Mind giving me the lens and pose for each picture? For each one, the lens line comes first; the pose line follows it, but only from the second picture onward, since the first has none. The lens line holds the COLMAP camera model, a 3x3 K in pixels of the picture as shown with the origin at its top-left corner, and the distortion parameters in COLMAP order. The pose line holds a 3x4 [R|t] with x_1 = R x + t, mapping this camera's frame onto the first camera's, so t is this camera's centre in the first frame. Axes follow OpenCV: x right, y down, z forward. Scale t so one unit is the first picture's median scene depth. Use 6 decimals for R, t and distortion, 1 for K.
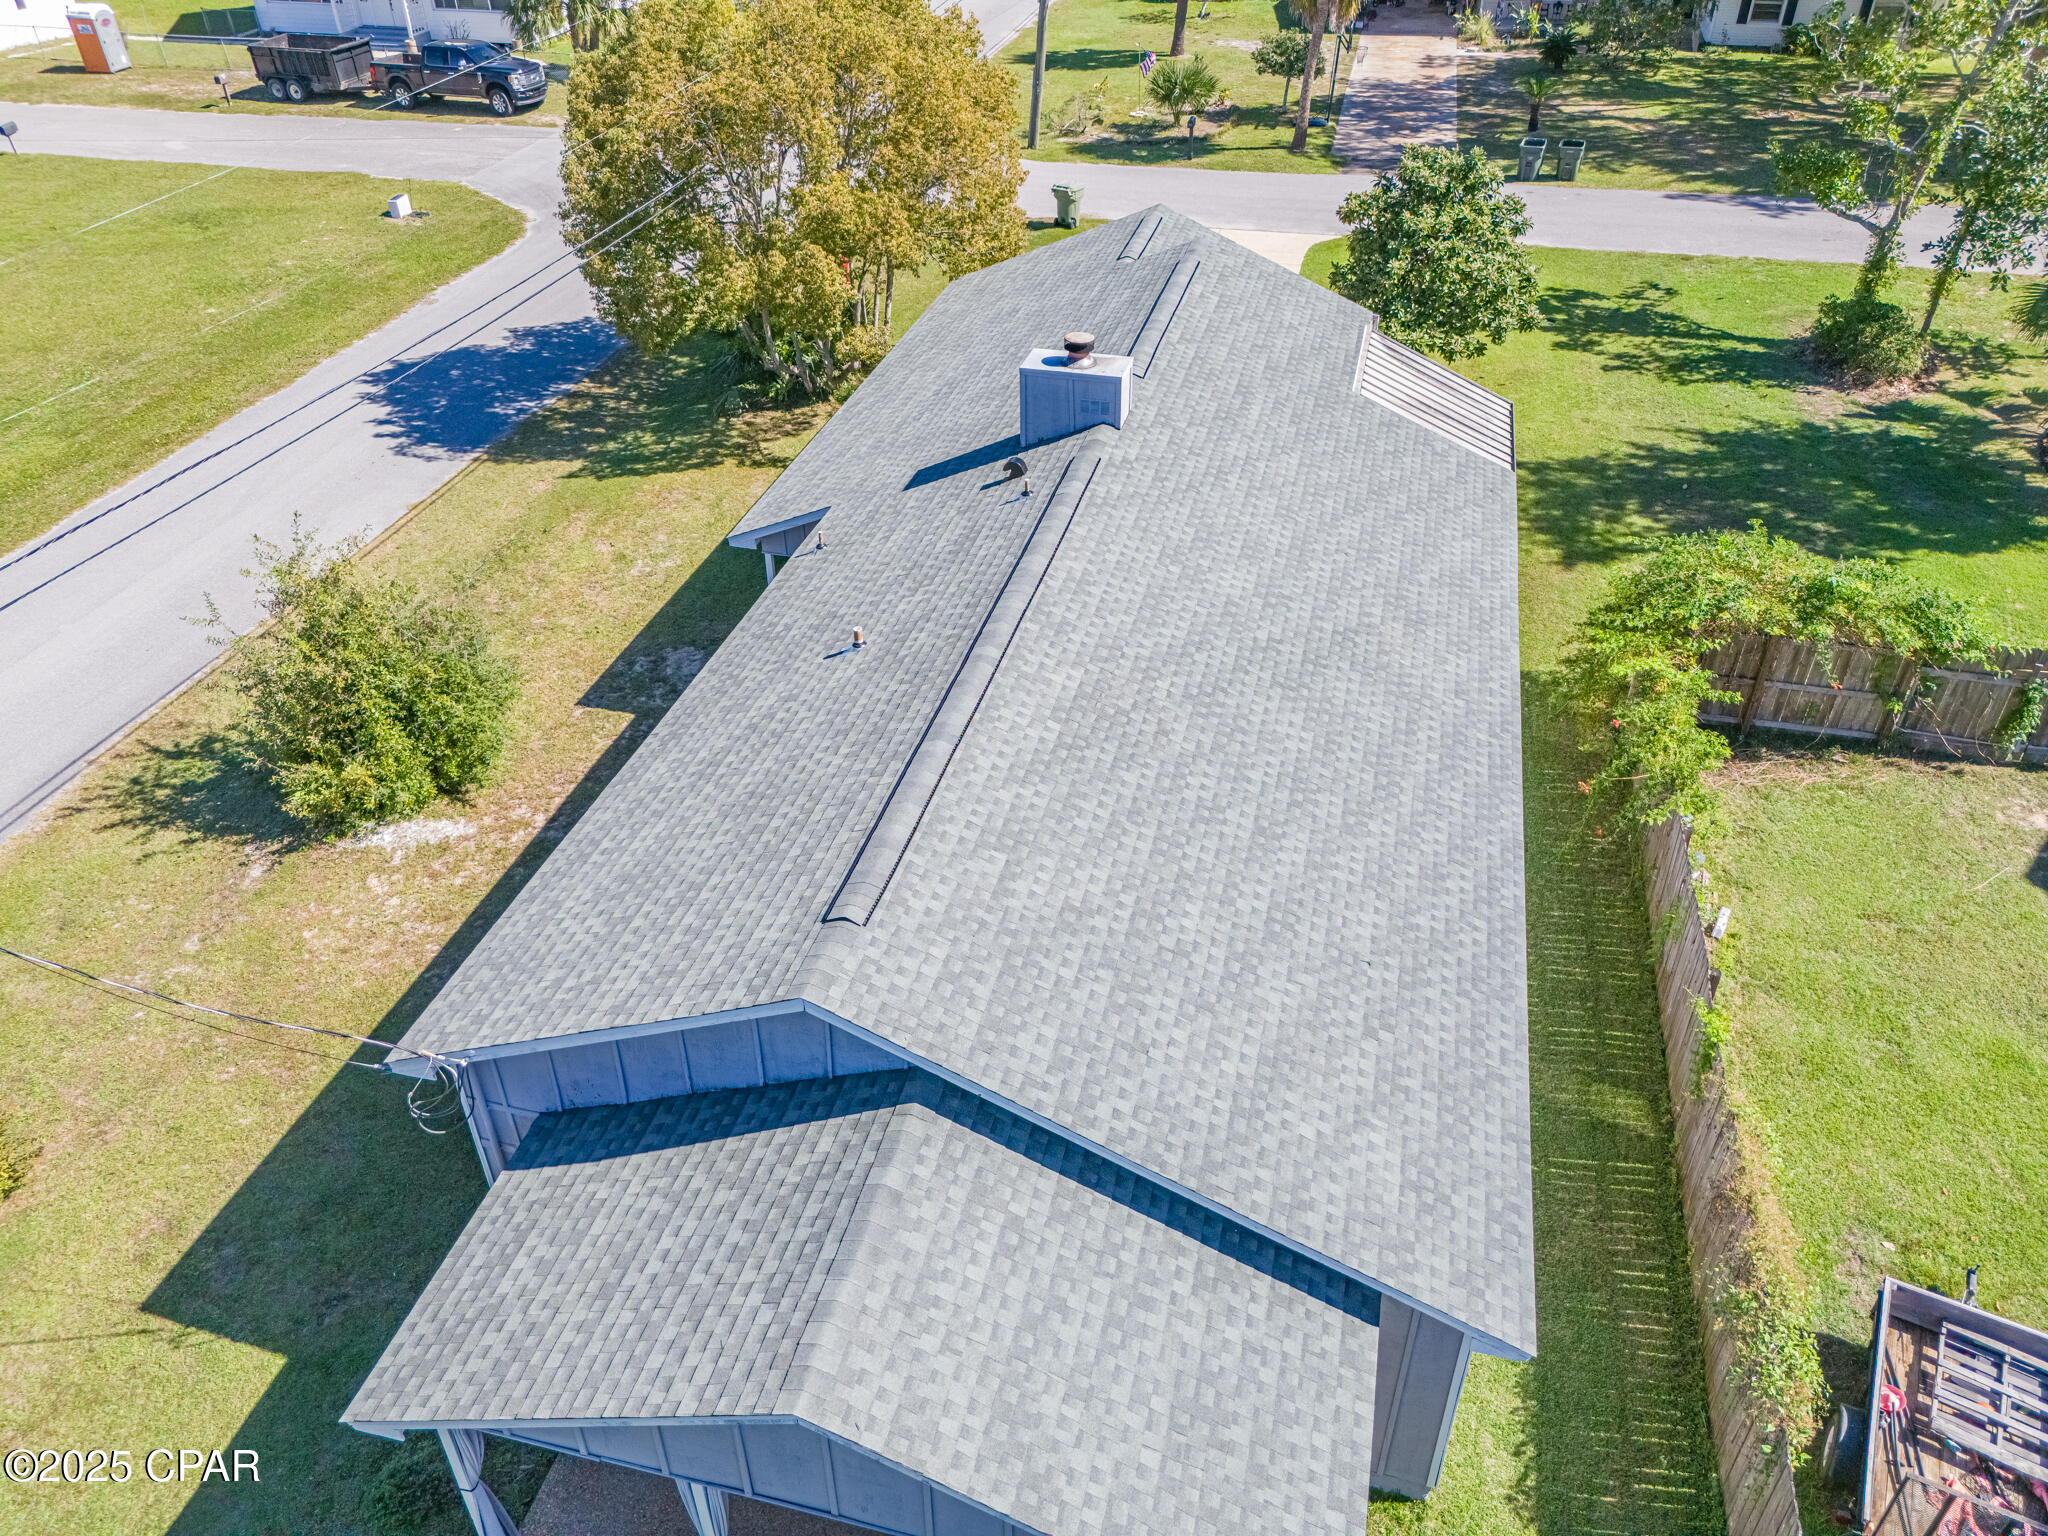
lens RADIAL K [[1510.4, 0, 1024.0], [0, 1510.4, 768.0], [0, 0, 1]] dist [0.047637, -0.035790]
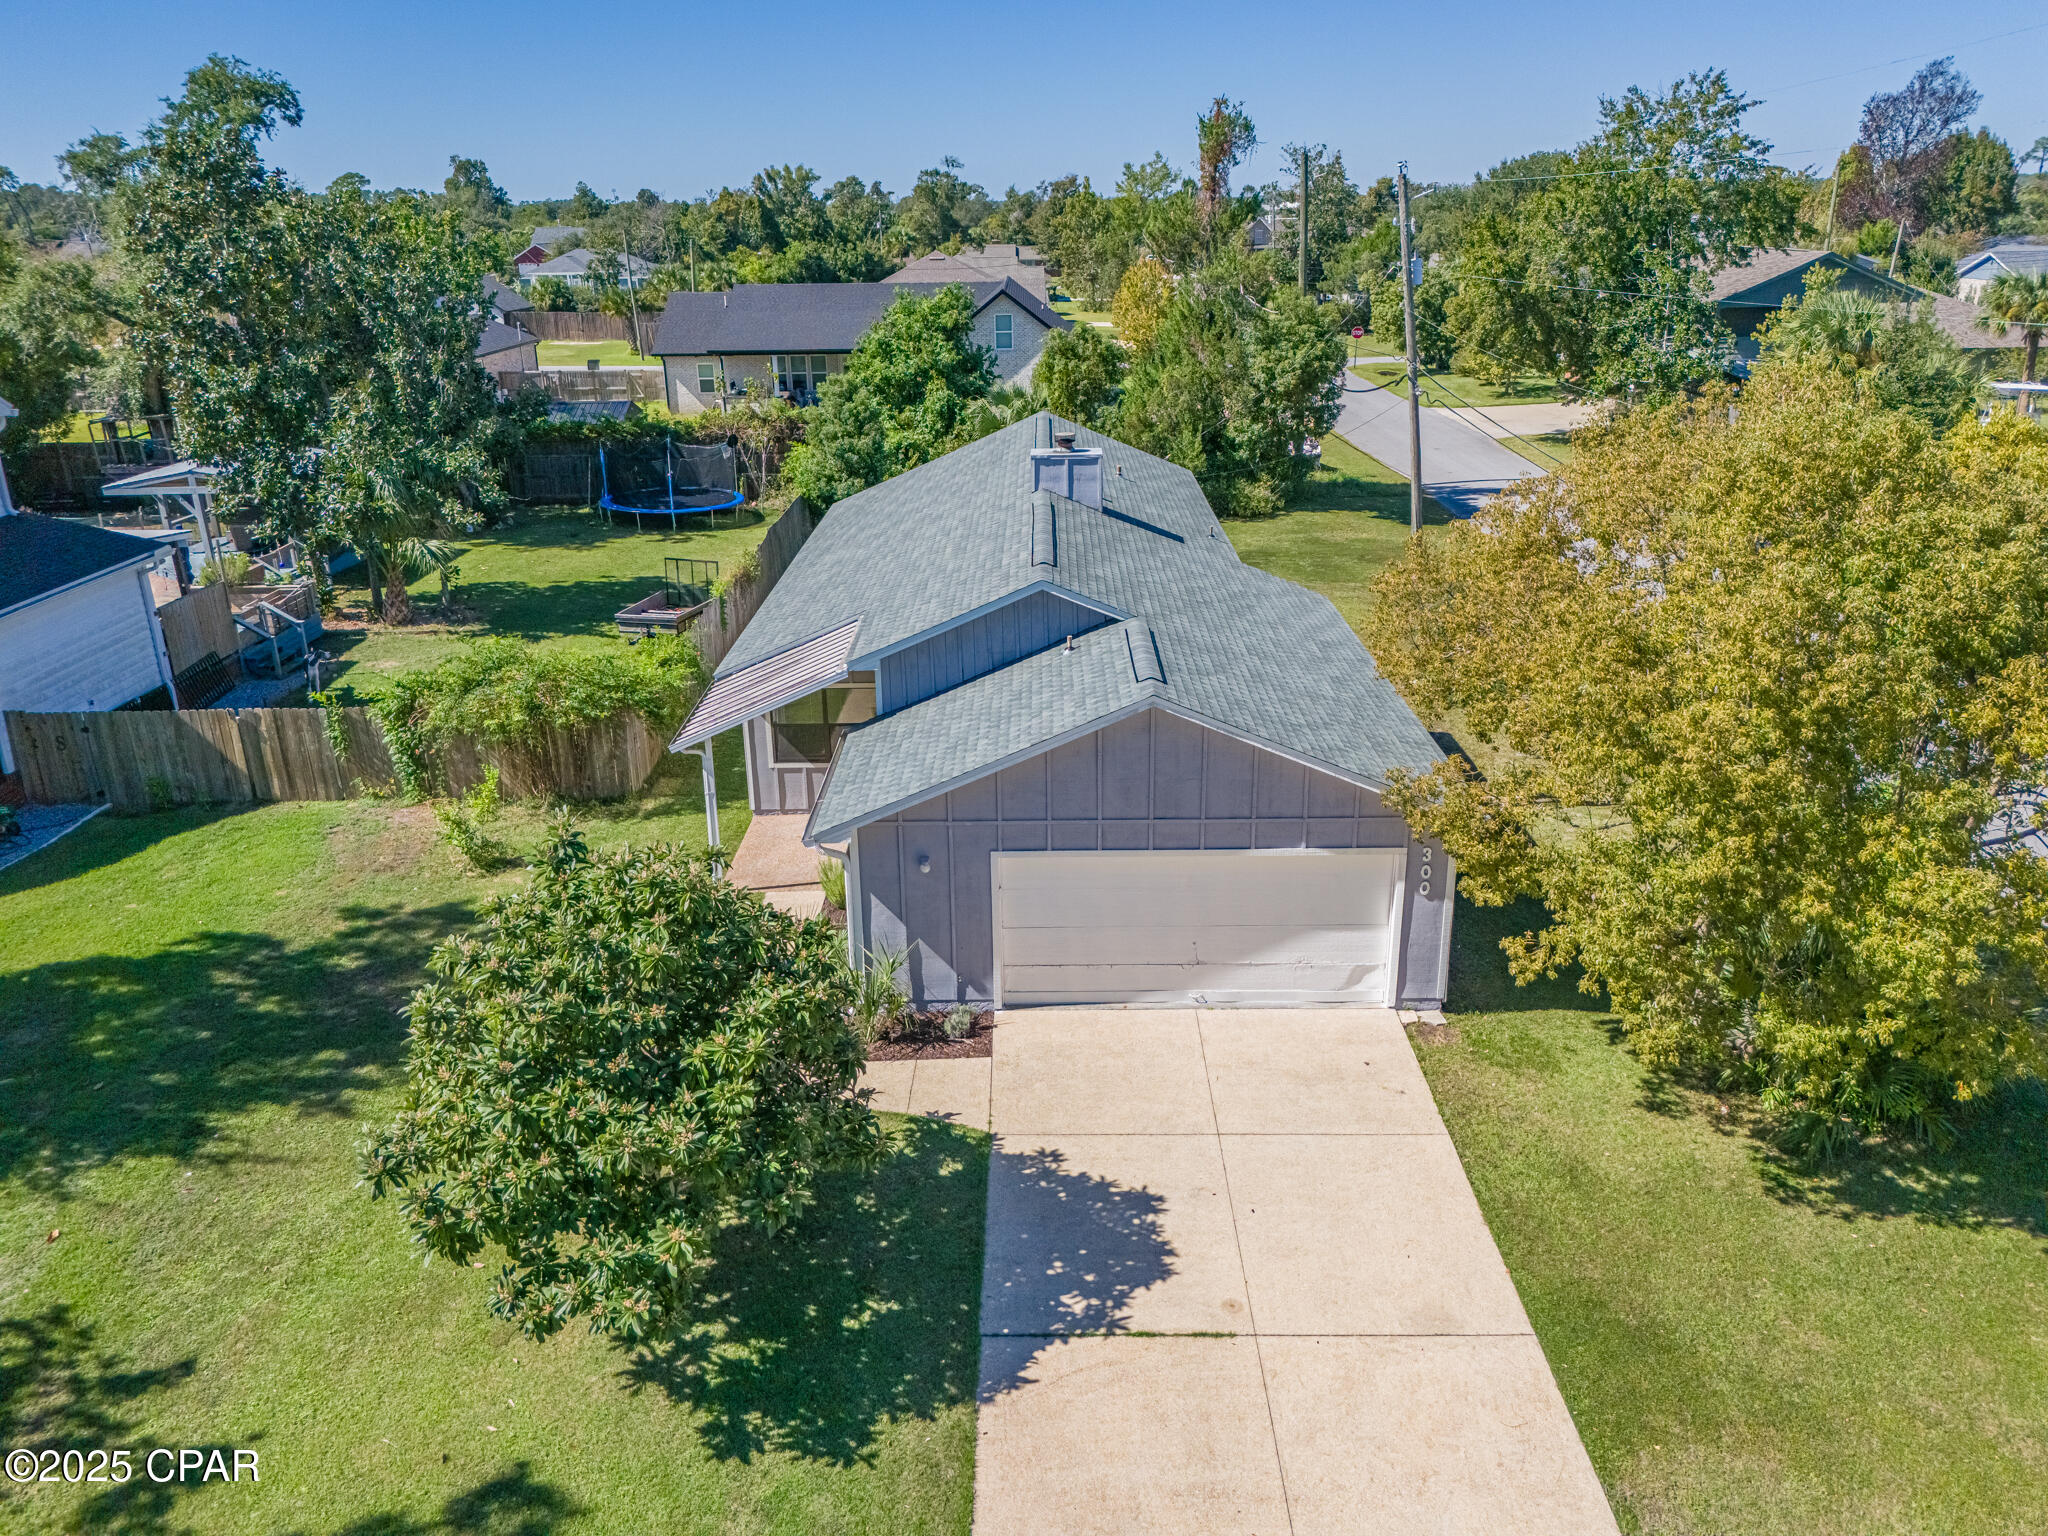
lens RADIAL K [[1500.5, 0, 1024.0], [0, 1500.5, 768.0], [0, 0, 1]] dist [0.062797, -0.063217]
pose [[-0.972111, 0.099745, -0.212252, 0.246152], [-0.120659, 0.563356, 0.817356, -0.761941], [0.201101, 0.820171, -0.535609, 1.203386]]
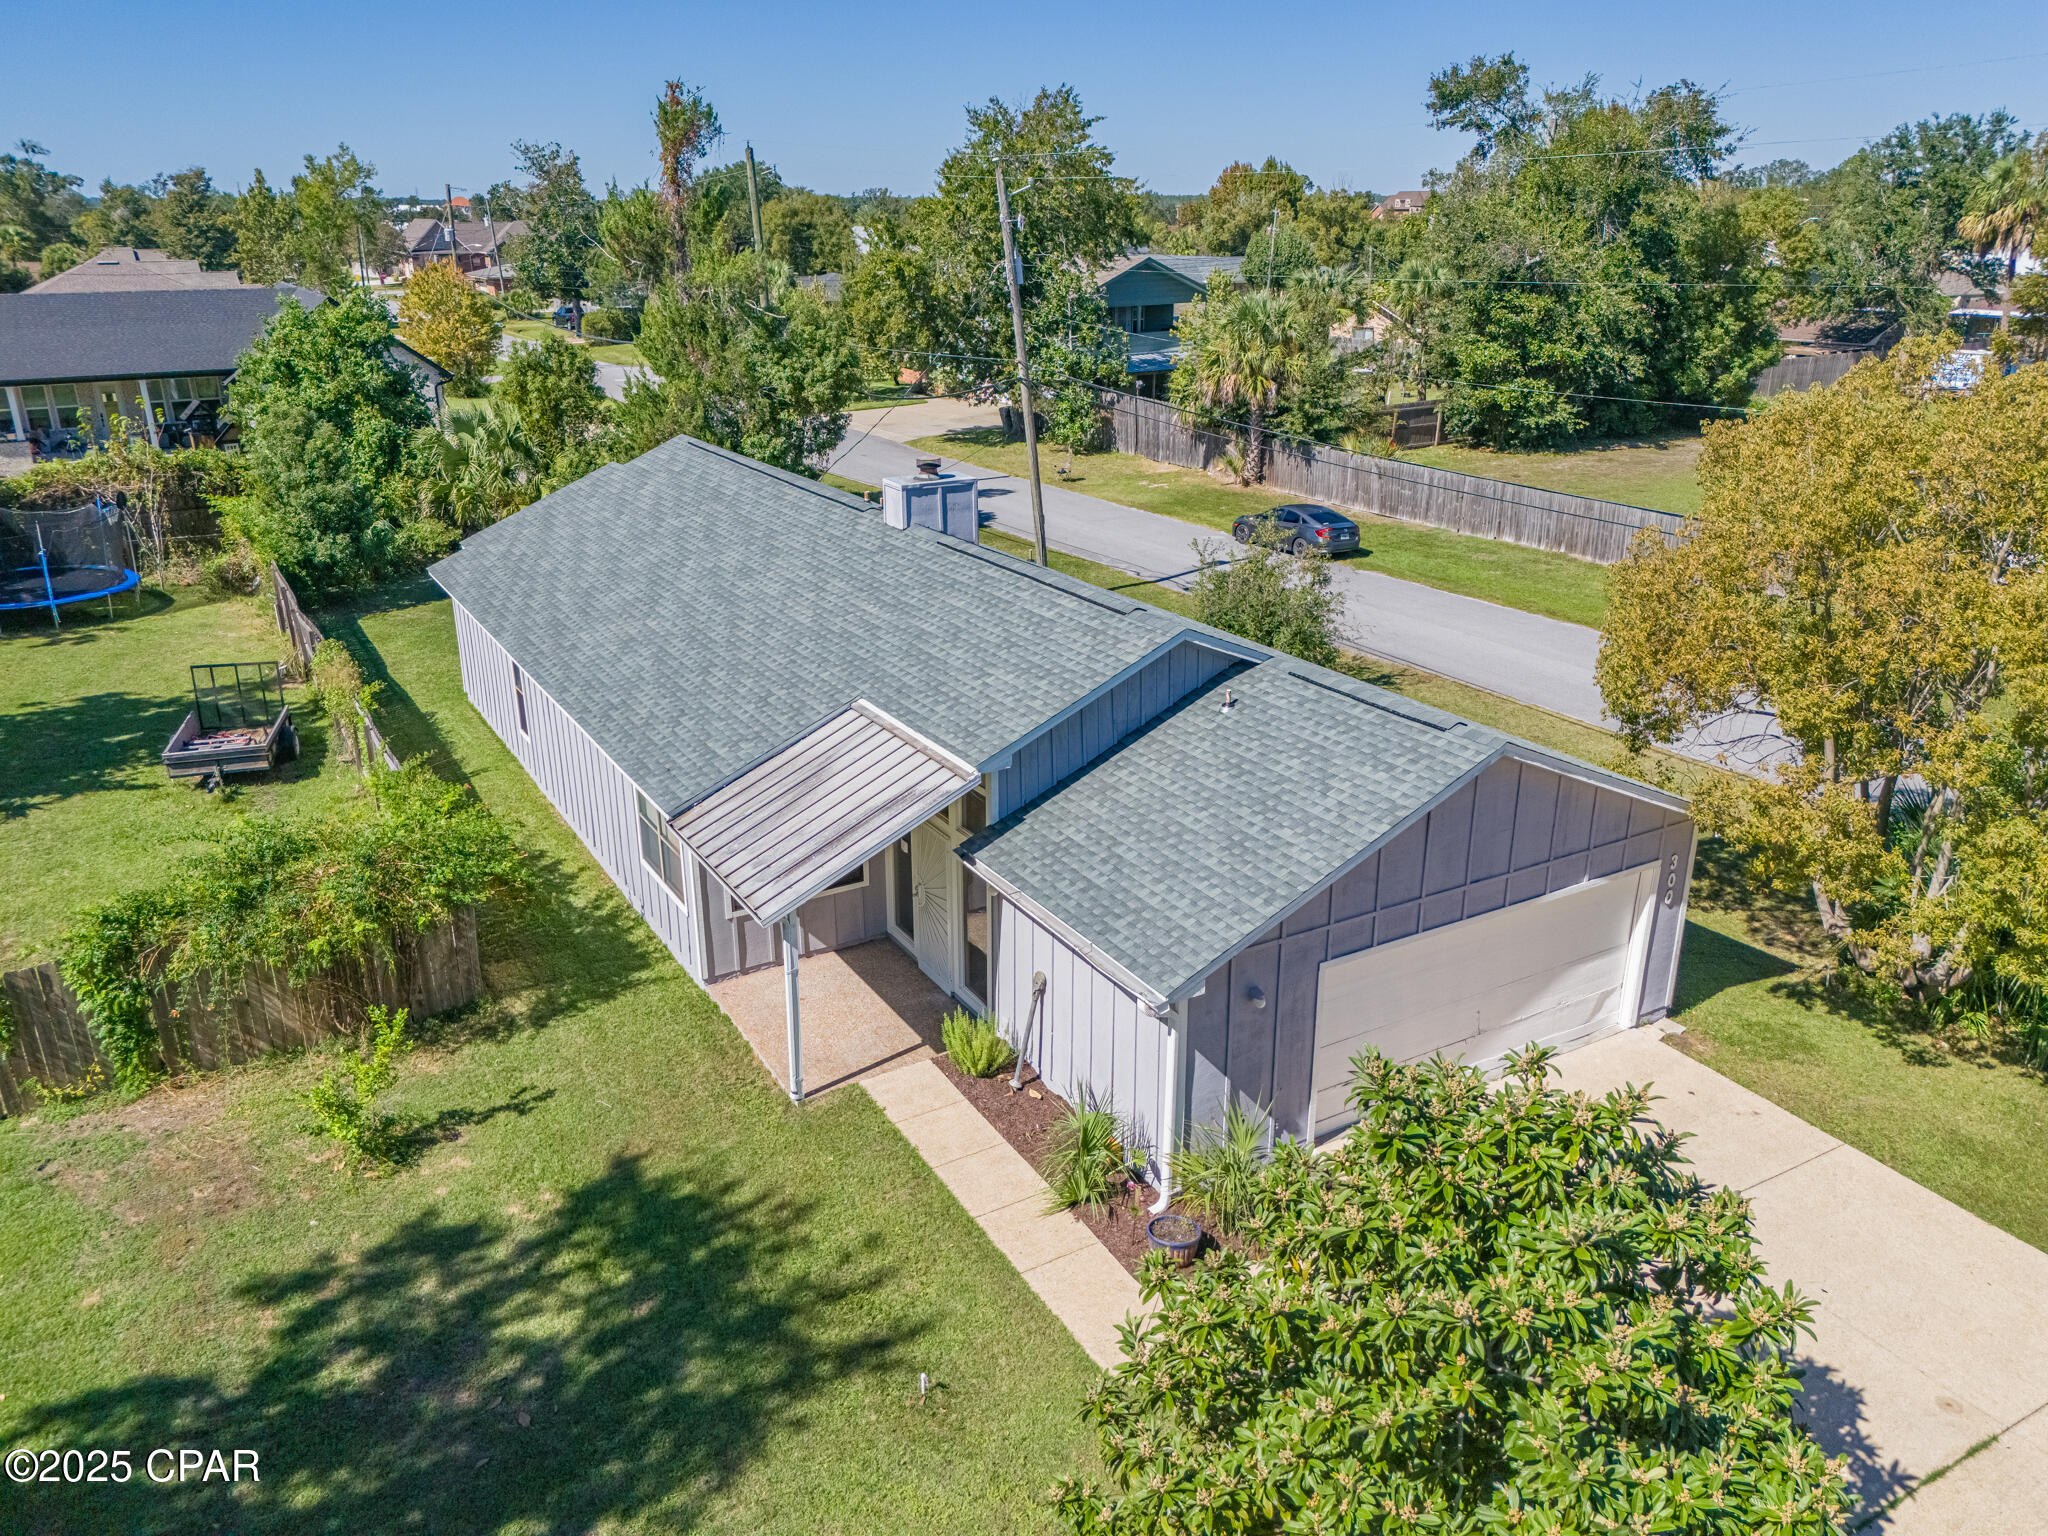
lens RADIAL K [[1510.4, 0, 1024.0], [0, 1510.4, 768.0], [0, 0, 1]] dist [0.047637, -0.035790]
pose [[-0.714418, 0.249513, -0.653721, 0.505061], [-0.403991, 0.615729, 0.676513, -0.591050], [0.571313, 0.747410, -0.339087, 0.978096]]
